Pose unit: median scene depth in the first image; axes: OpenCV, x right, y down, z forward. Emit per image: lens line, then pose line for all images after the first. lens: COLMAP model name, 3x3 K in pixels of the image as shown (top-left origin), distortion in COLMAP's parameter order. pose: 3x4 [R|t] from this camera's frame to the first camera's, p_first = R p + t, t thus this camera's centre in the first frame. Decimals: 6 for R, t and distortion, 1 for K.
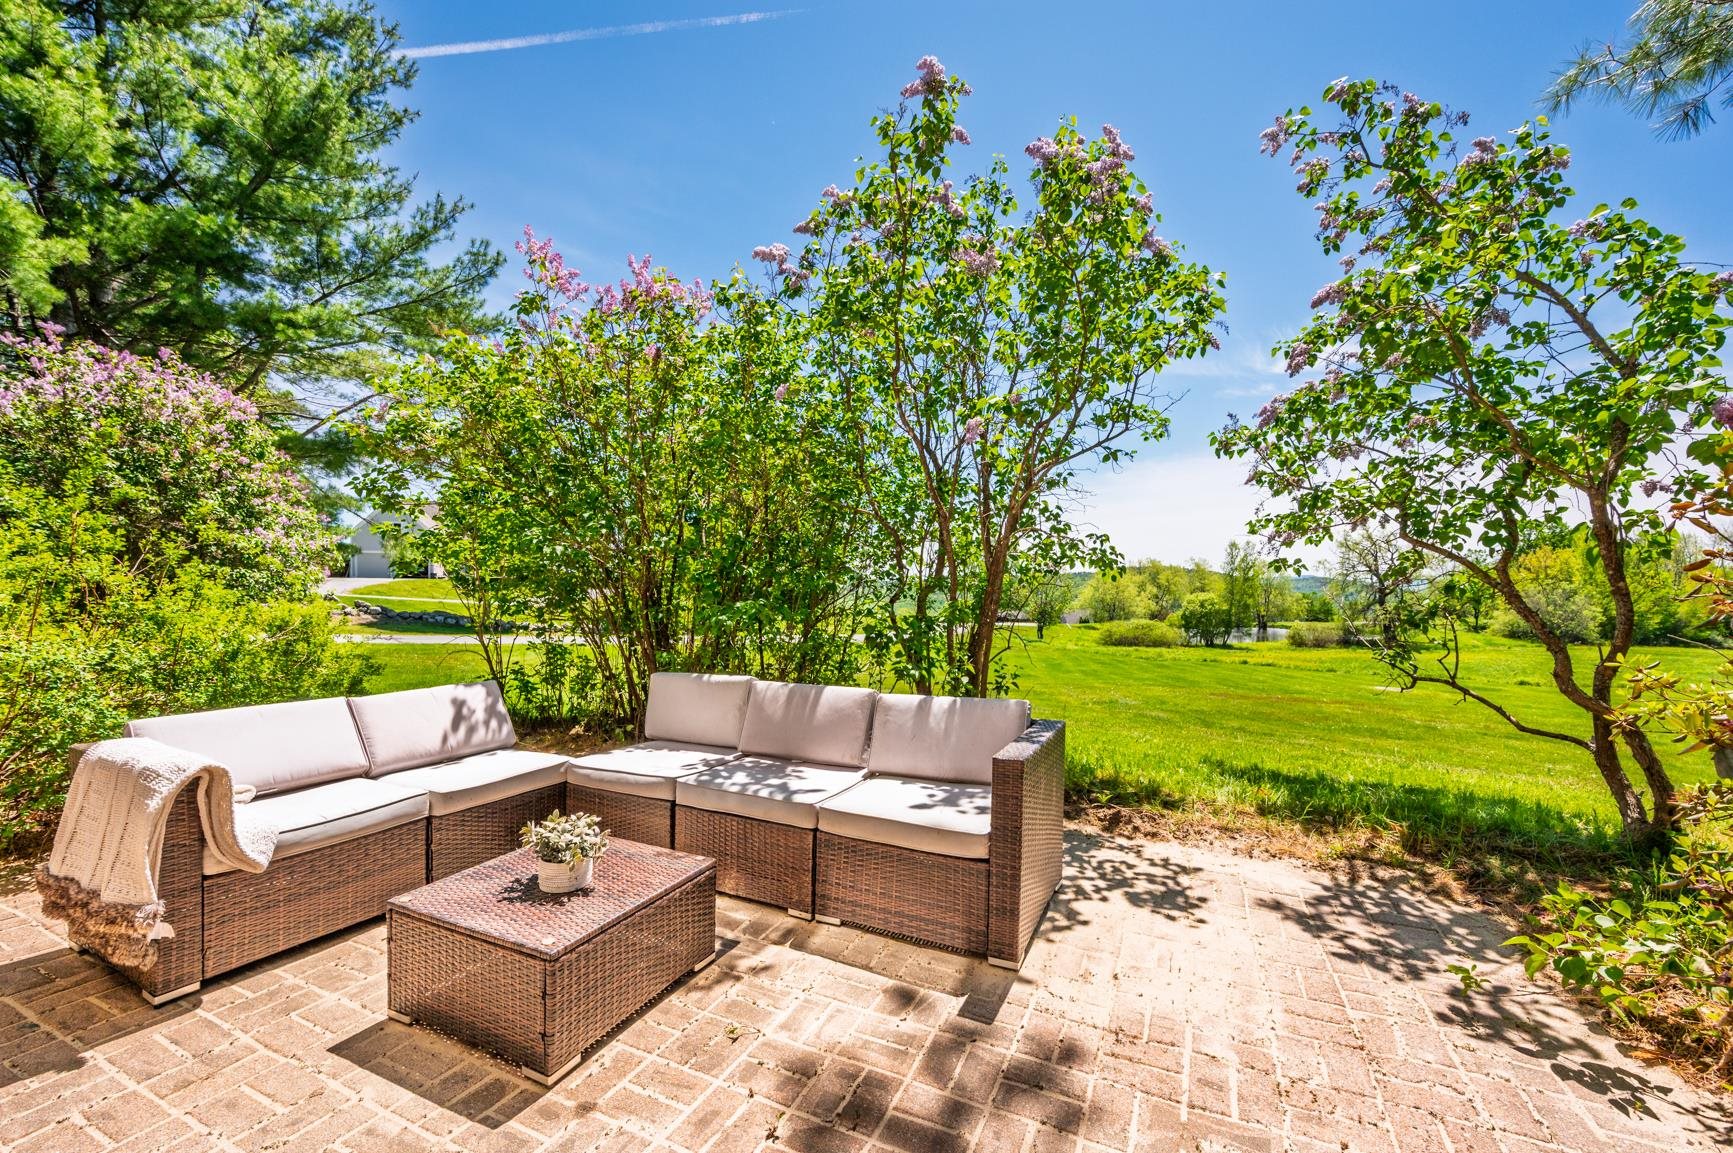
lens RADIAL K [[678.8, 0, 866.5], [0, 678.8, 576.5], [0, 0, 1]] dist [0.000505, 0.000032]
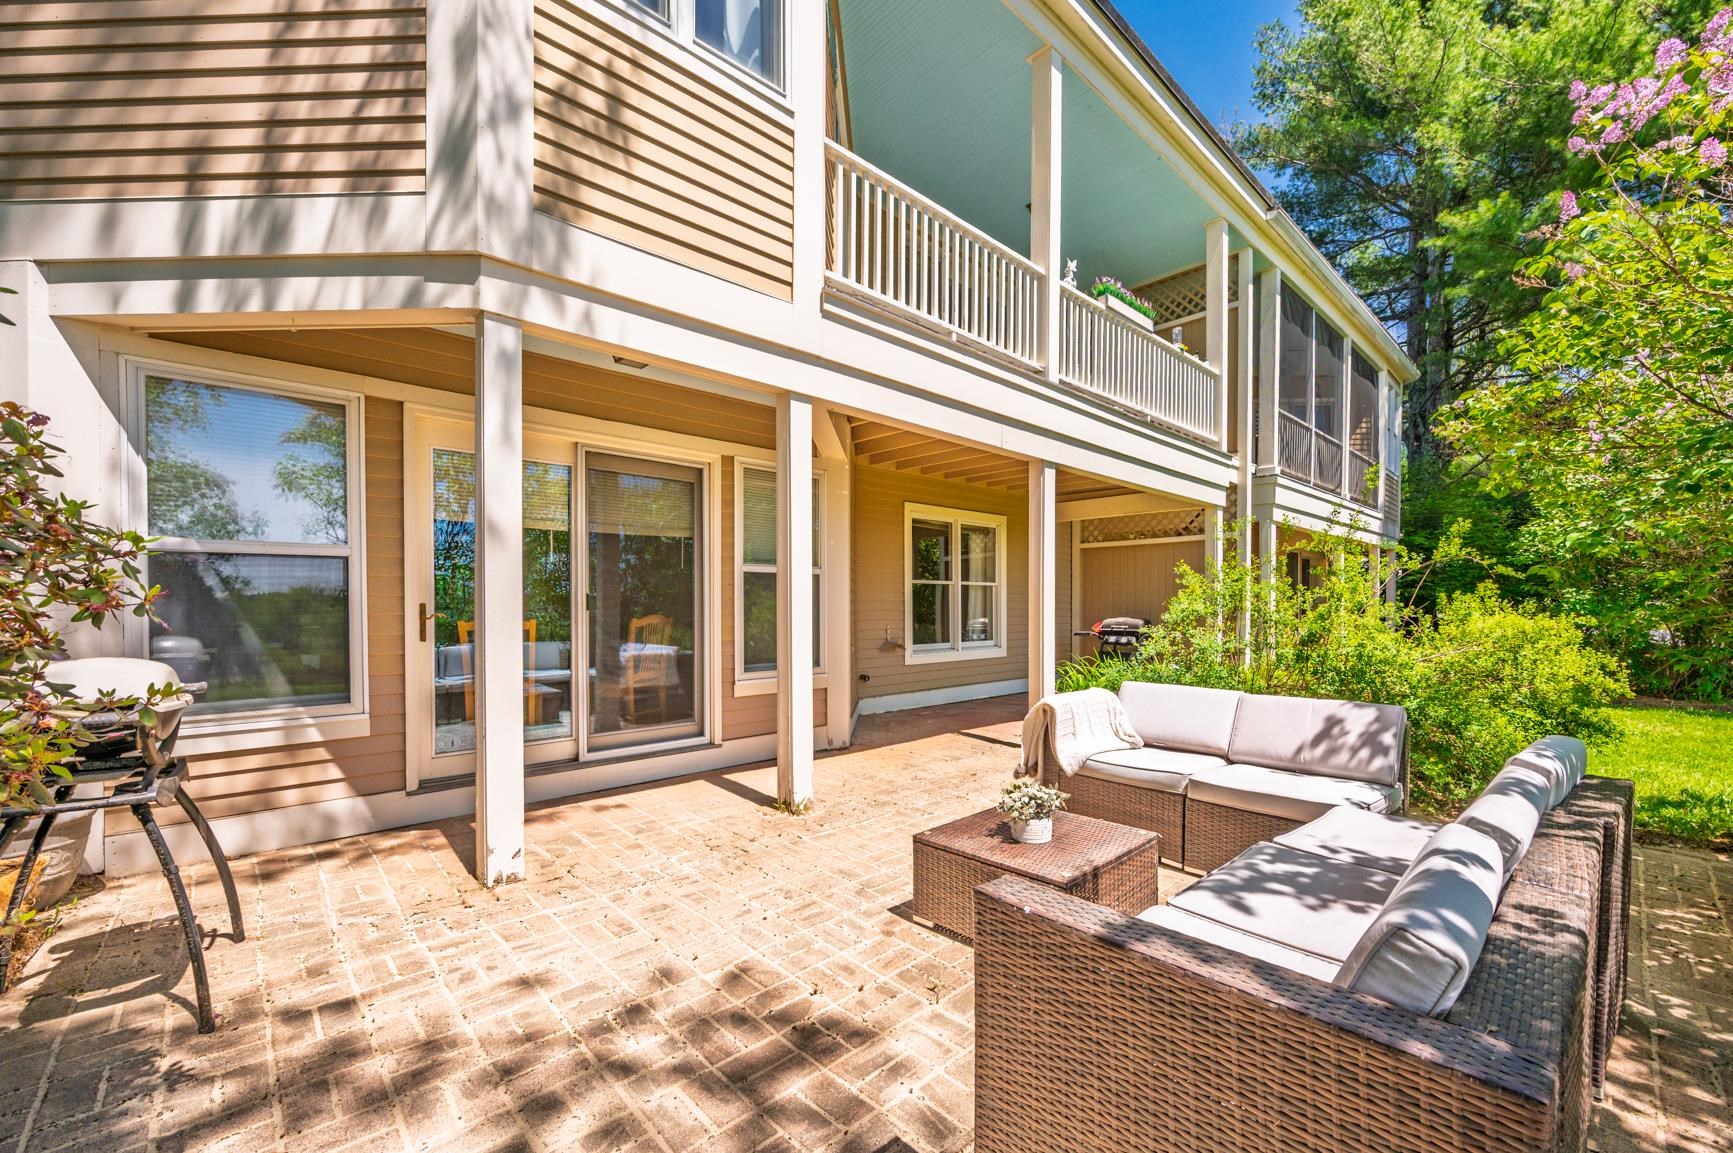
lens RADIAL K [[678.8, 0, 866.5], [0, 678.8, 576.5], [0, 0, 1]] dist [0.000505, 0.000032]
pose [[-0.347331, -0.056133, -0.936061, 0.595390], [-0.001258, 0.998234, -0.059394, 0.054375], [0.937742, -0.019452, -0.346788, 0.863684]]
